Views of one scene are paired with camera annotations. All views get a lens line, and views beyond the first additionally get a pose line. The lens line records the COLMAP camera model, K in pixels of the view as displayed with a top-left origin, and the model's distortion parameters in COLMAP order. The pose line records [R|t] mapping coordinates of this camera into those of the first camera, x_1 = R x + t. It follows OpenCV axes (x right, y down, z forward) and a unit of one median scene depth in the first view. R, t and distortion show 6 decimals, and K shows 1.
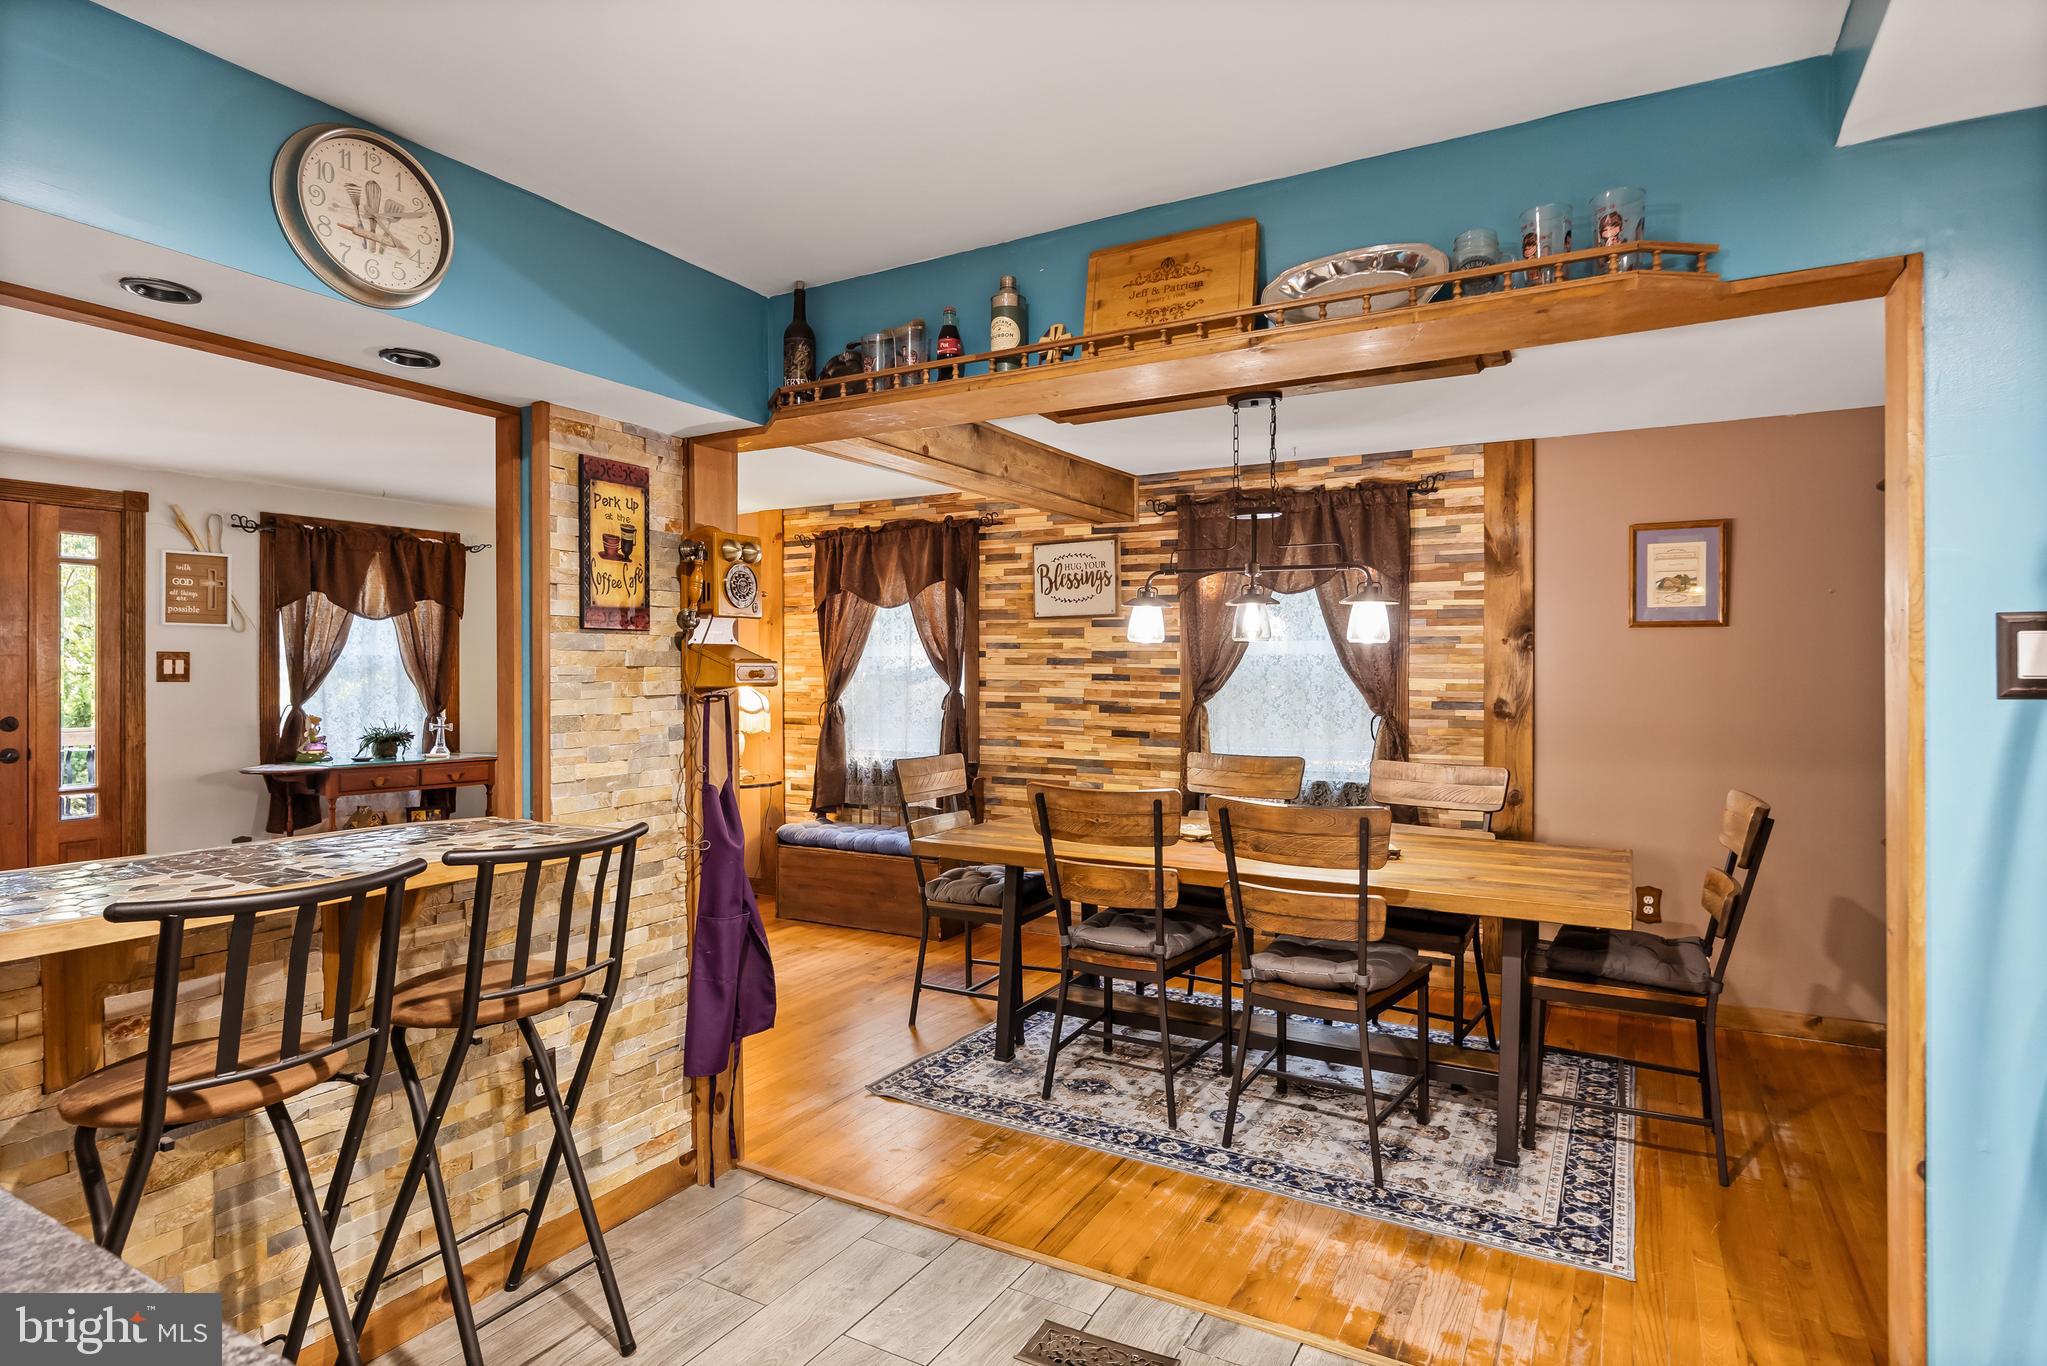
lens RADIAL K [[1090.0, 0, 1025.3], [0, 1090.0, 671.6], [0, 0, 1]] dist [-0.006220, 0.000958]
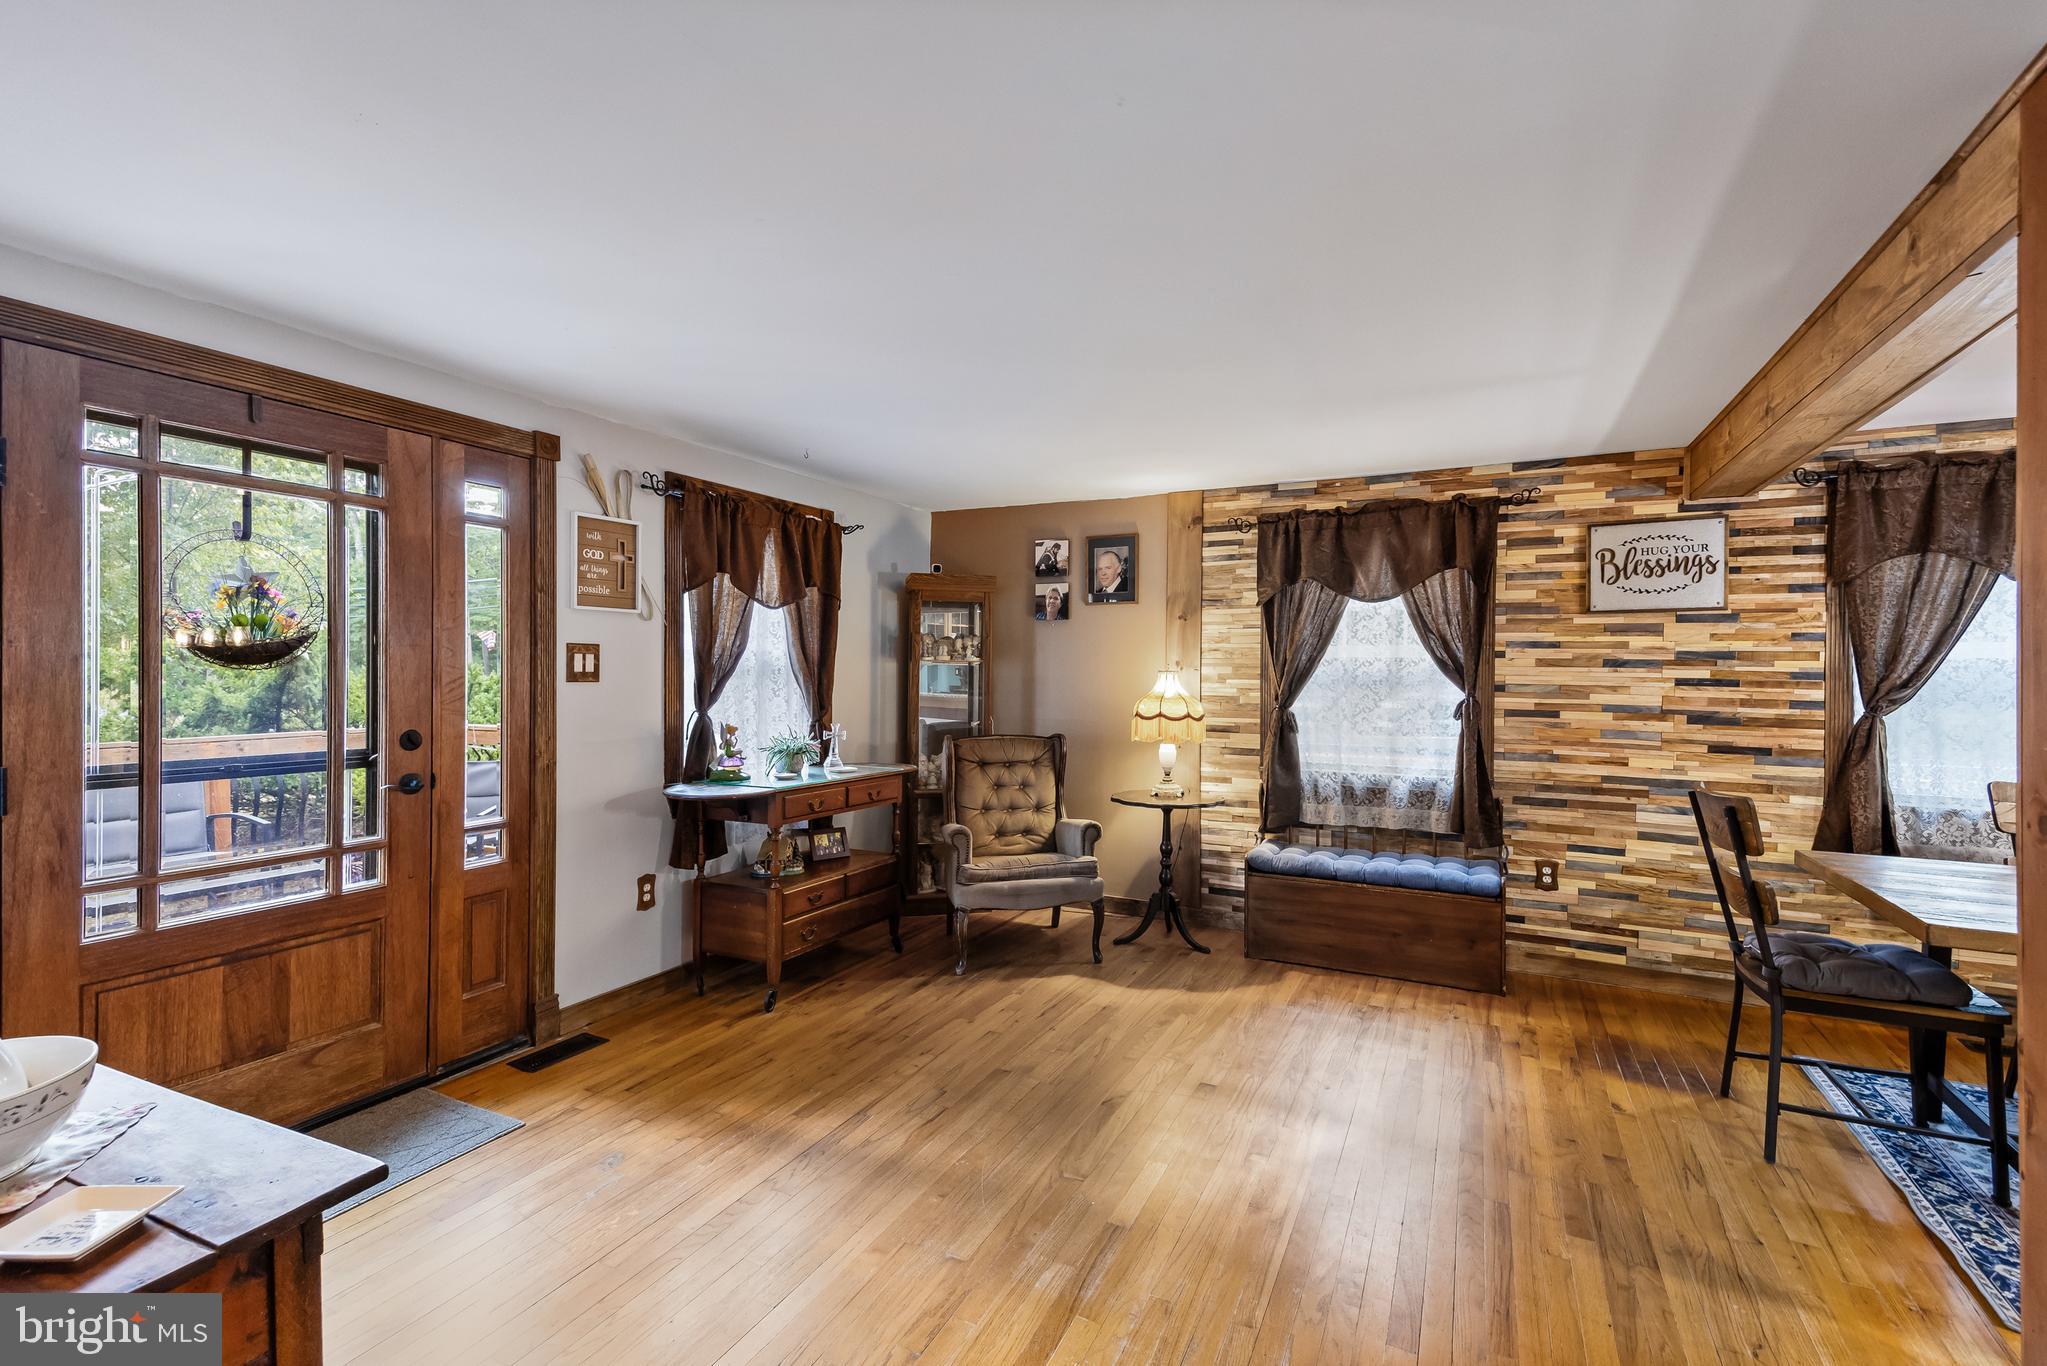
lens RADIAL K [[917.7, 0, 1025.5], [0, 917.7, 683.5], [0, 0, 1]] dist [0.035078, -0.001253]
pose [[0.998423, 0.005288, 0.055896, -0.515394], [-0.005969, 0.999910, 0.012022, 0.000485], [-0.055828, -0.012337, 0.998364, 0.325345]]
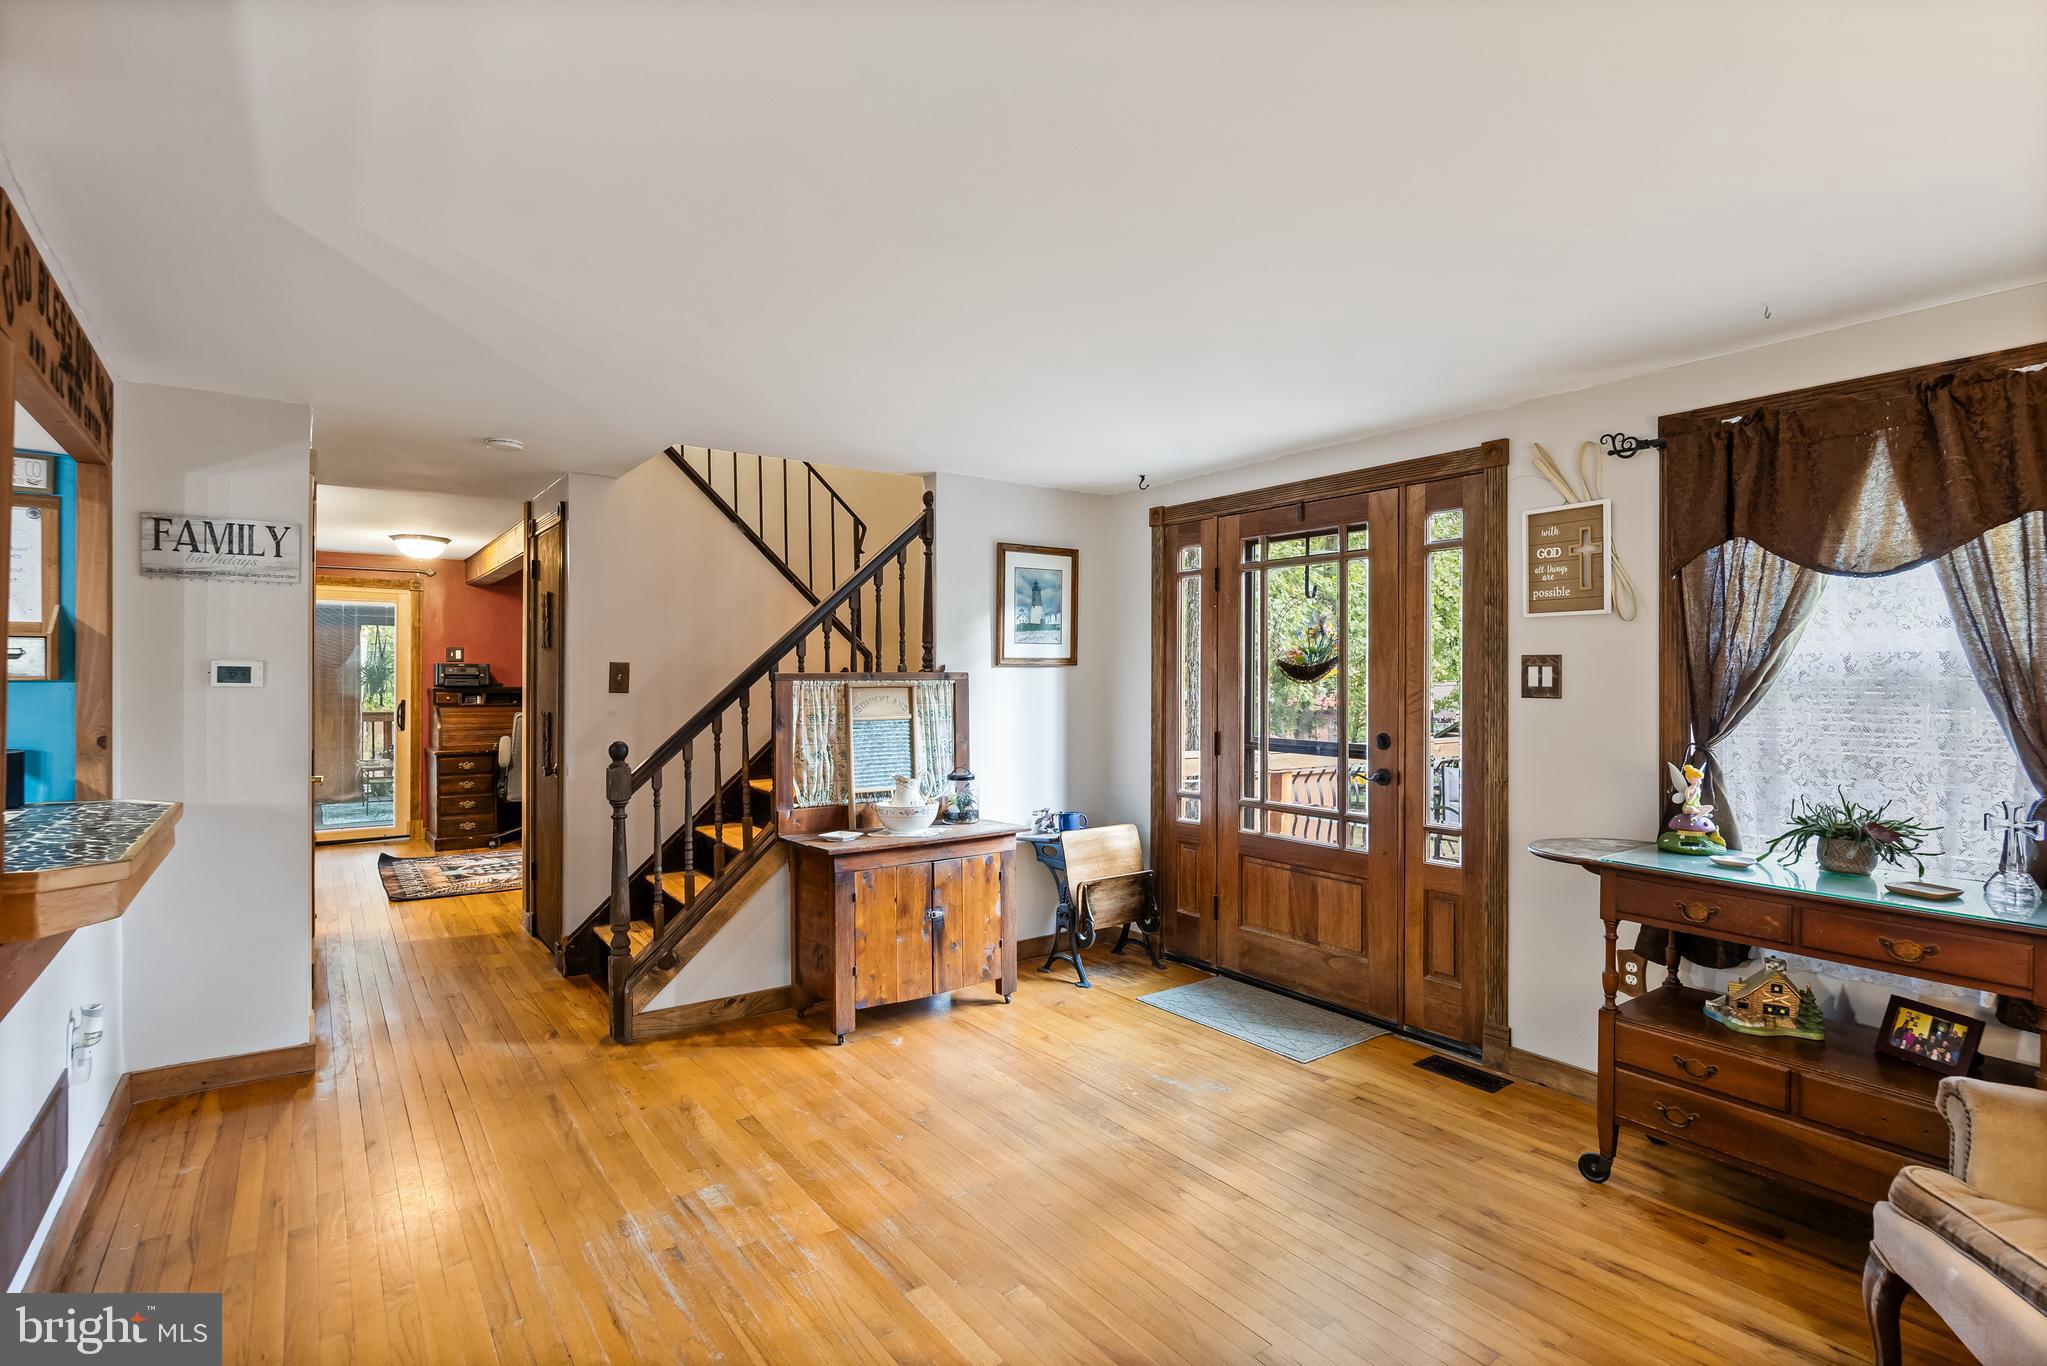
lens RADIAL K [[1009.0, 0, 1035.5], [0, 1009.0, 673.6], [0, 0, 1]] dist [-0.002080, -0.000066]
pose [[-0.408136, 0.003606, -0.912914, -0.062196], [-0.000336, 0.999992, 0.004100, -0.009167], [0.912921, 0.001980, -0.408131, 0.989882]]
